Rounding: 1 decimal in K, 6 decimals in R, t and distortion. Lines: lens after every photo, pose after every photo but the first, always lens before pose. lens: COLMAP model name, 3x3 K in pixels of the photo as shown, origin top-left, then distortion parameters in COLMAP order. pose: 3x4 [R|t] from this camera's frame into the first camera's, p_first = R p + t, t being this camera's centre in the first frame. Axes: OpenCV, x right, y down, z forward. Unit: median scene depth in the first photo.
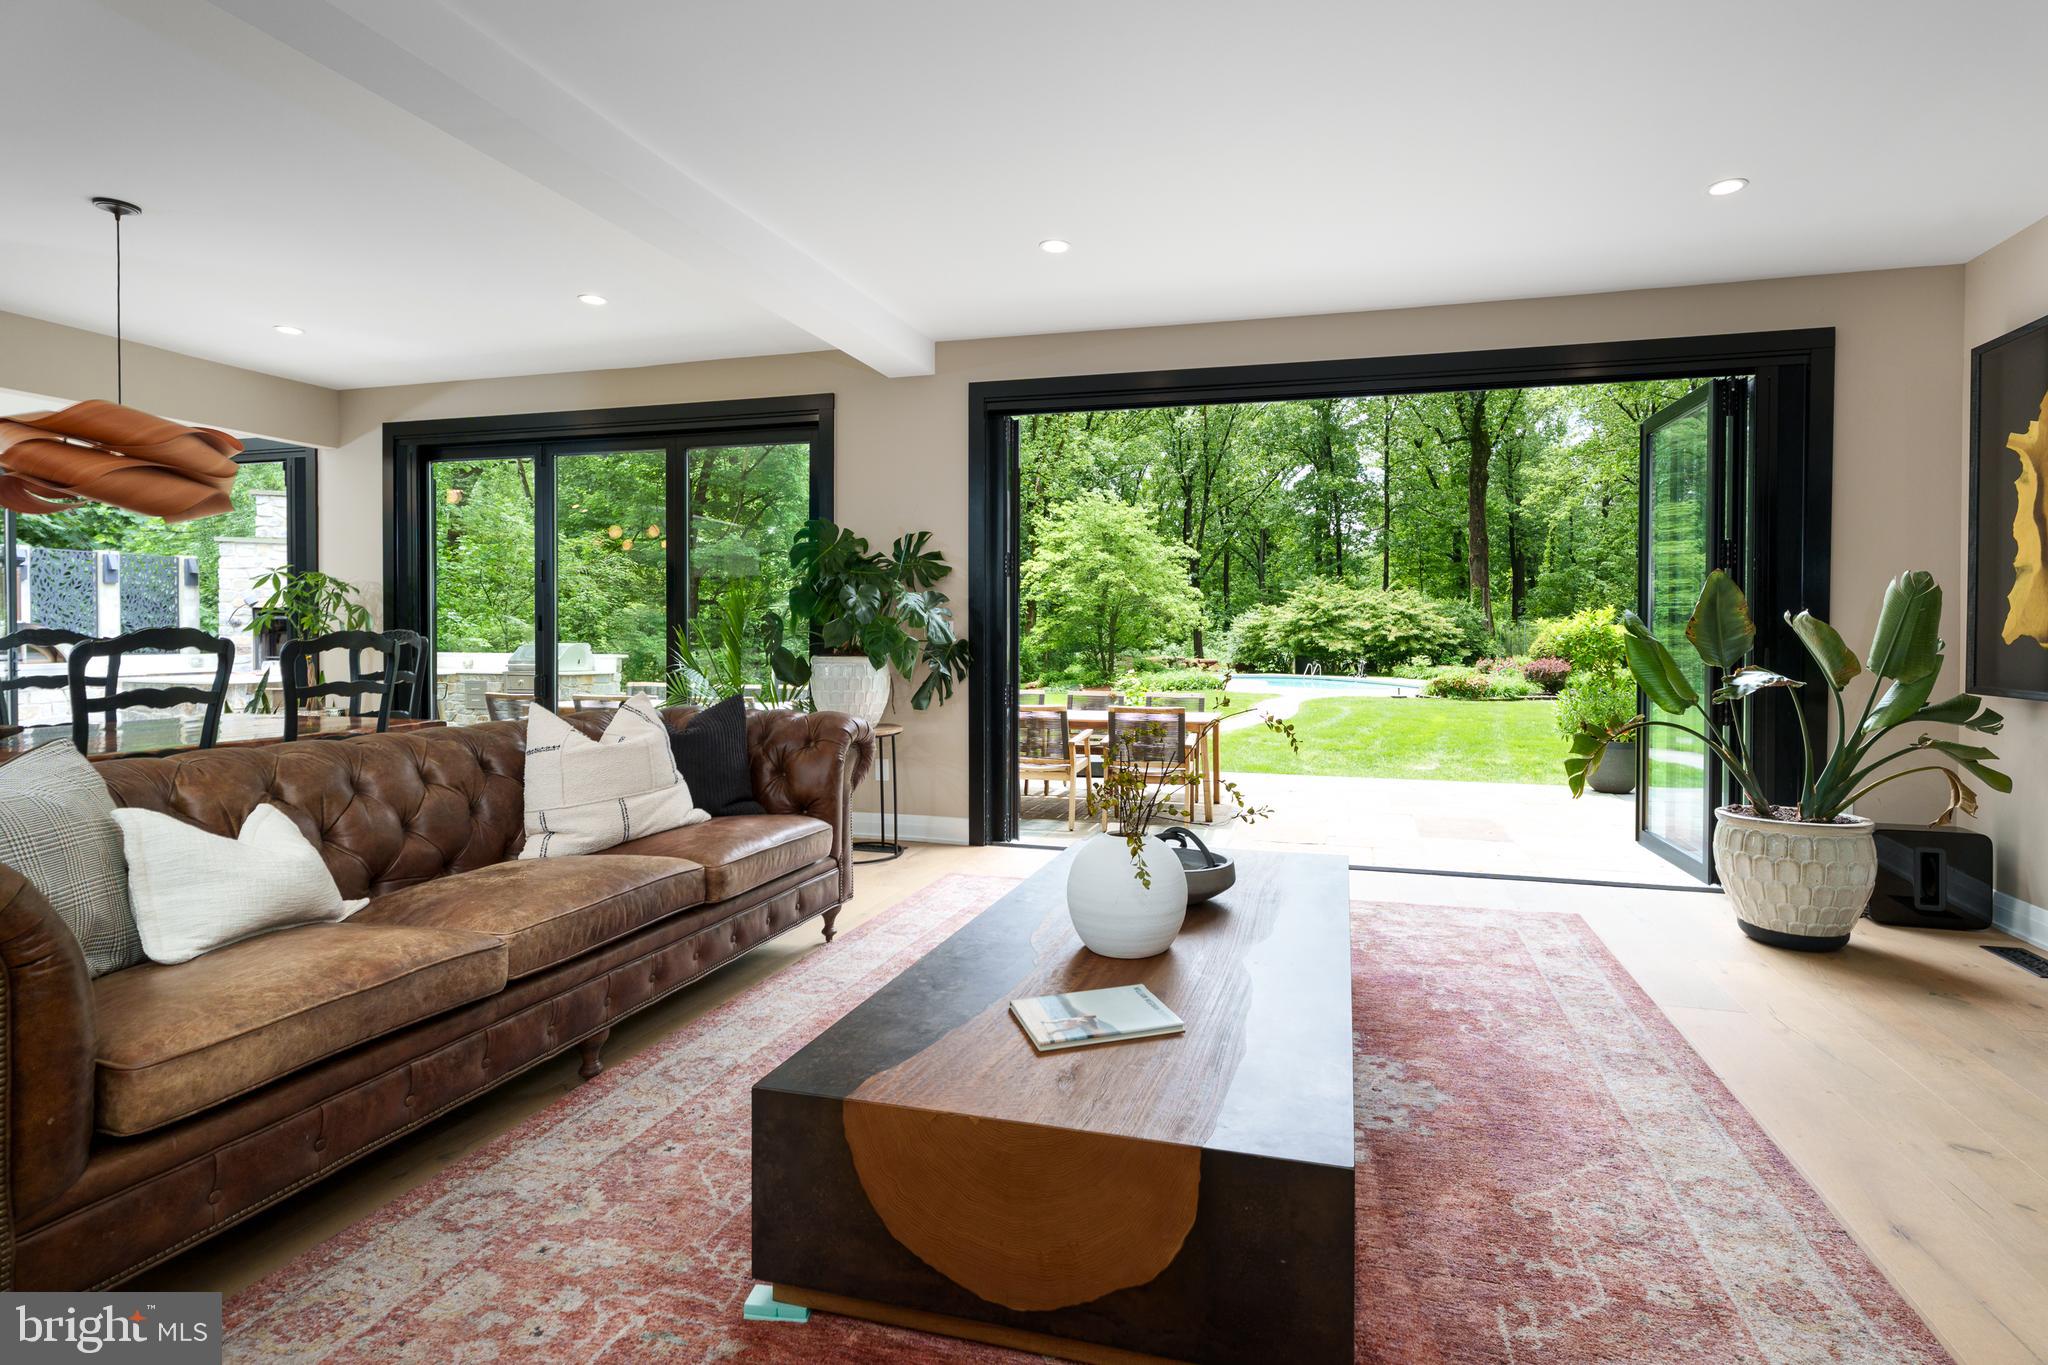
lens RADIAL K [[974.9, 0, 1069.8], [0, 974.9, 639.3], [0, 0, 1]] dist [-0.001335, 0.000675]
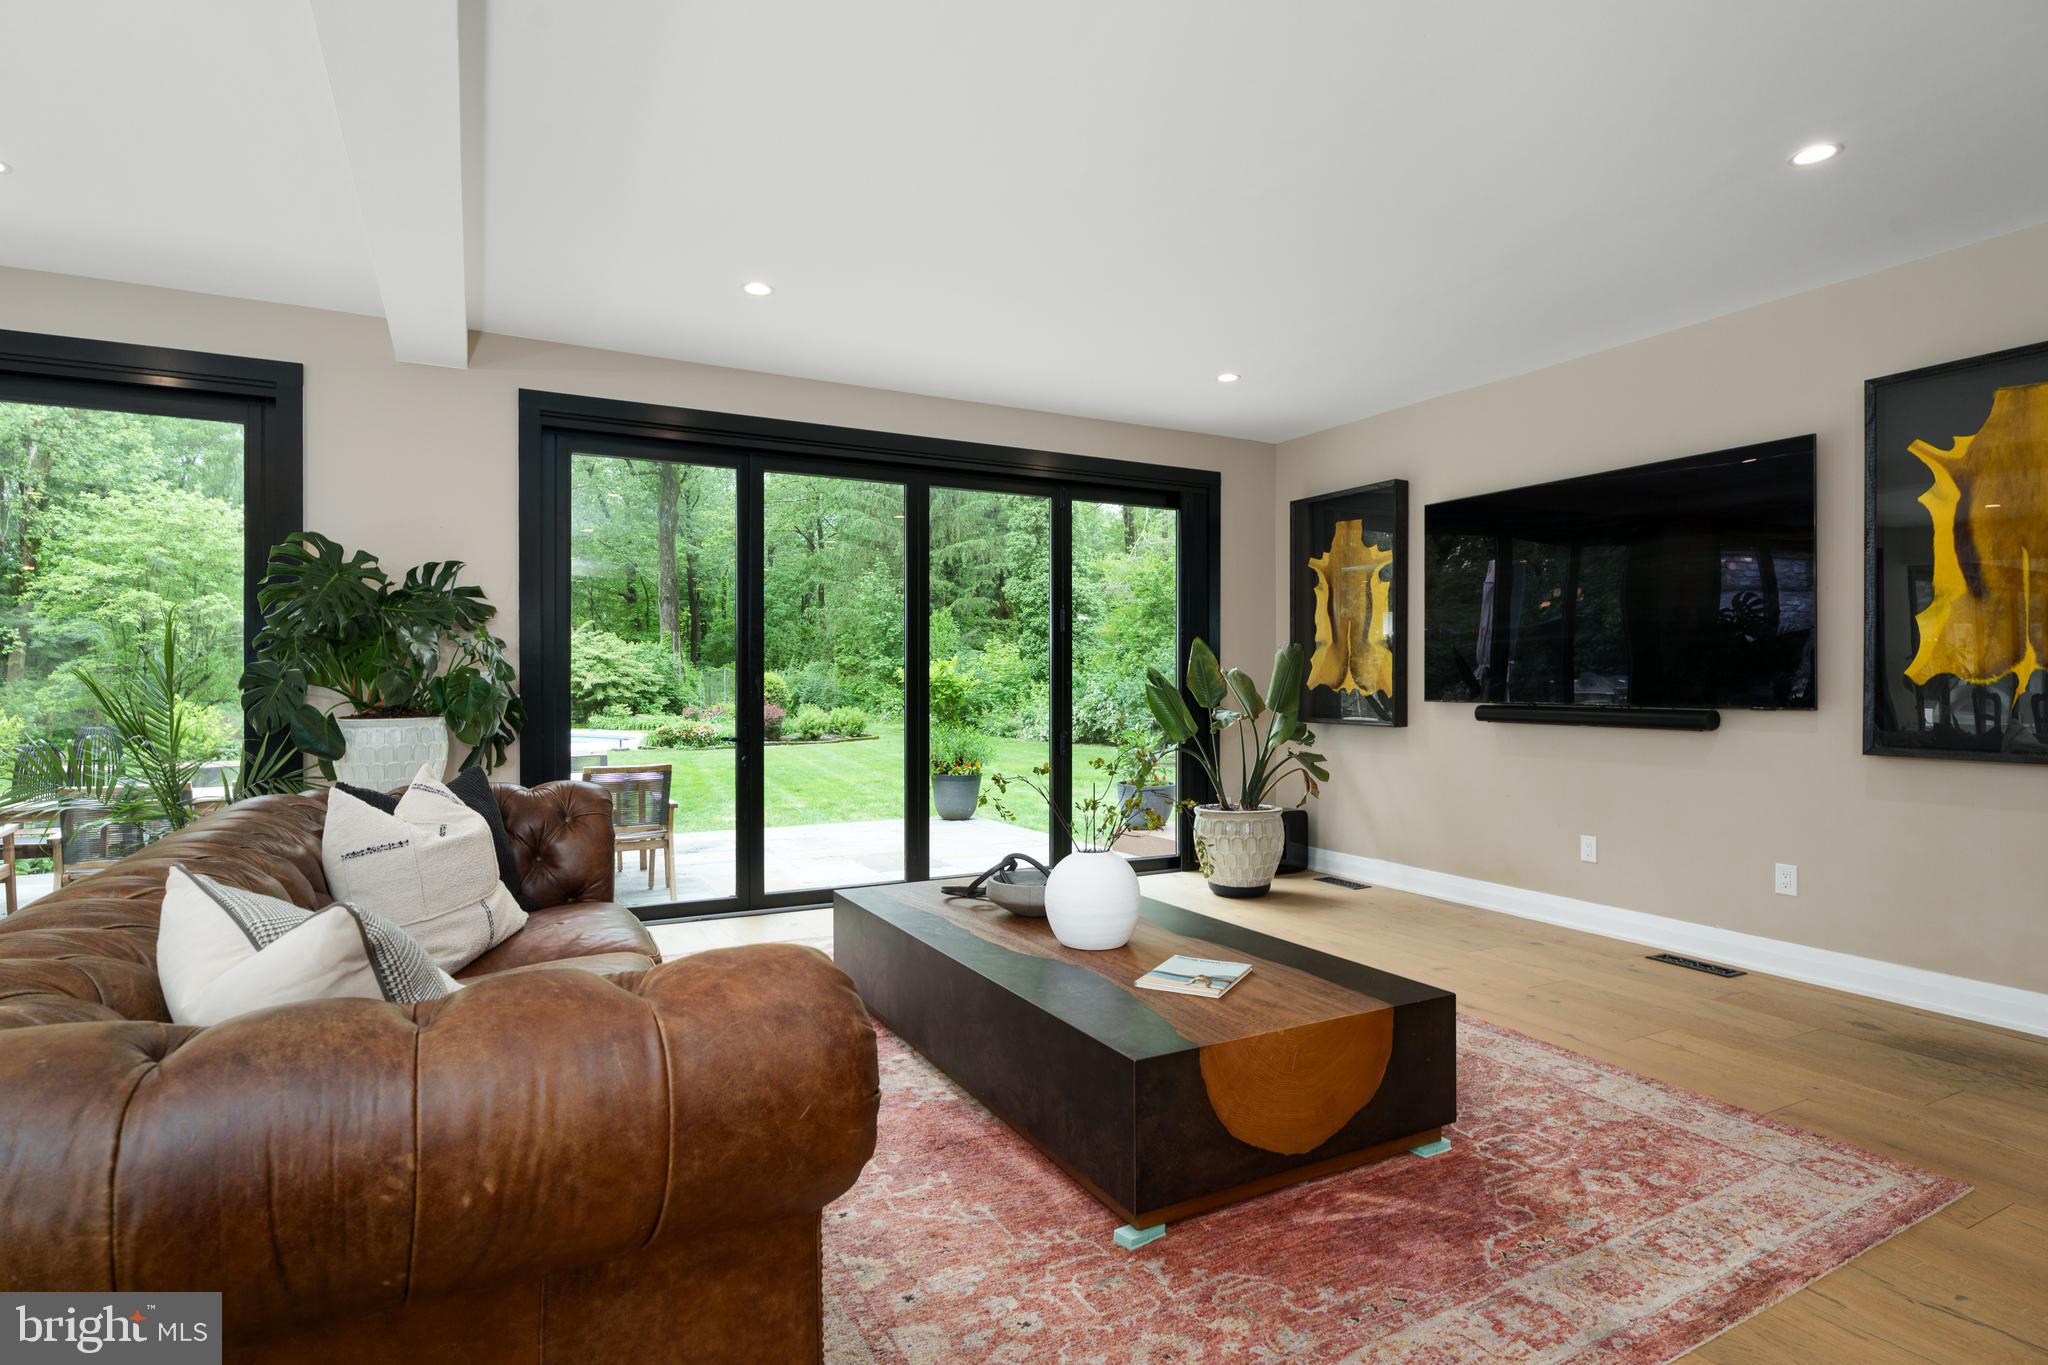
lens RADIAL K [[1064.7, 0, 1037.2], [0, 1064.7, 678.2], [0, 0, 1]] dist [-0.009114, 0.001896]
pose [[0.725257, -0.001656, 0.688476, -0.521284], [0.006483, 0.999969, -0.004425, -0.008523], [-0.688448, 0.007673, 0.725245, 0.039782]]
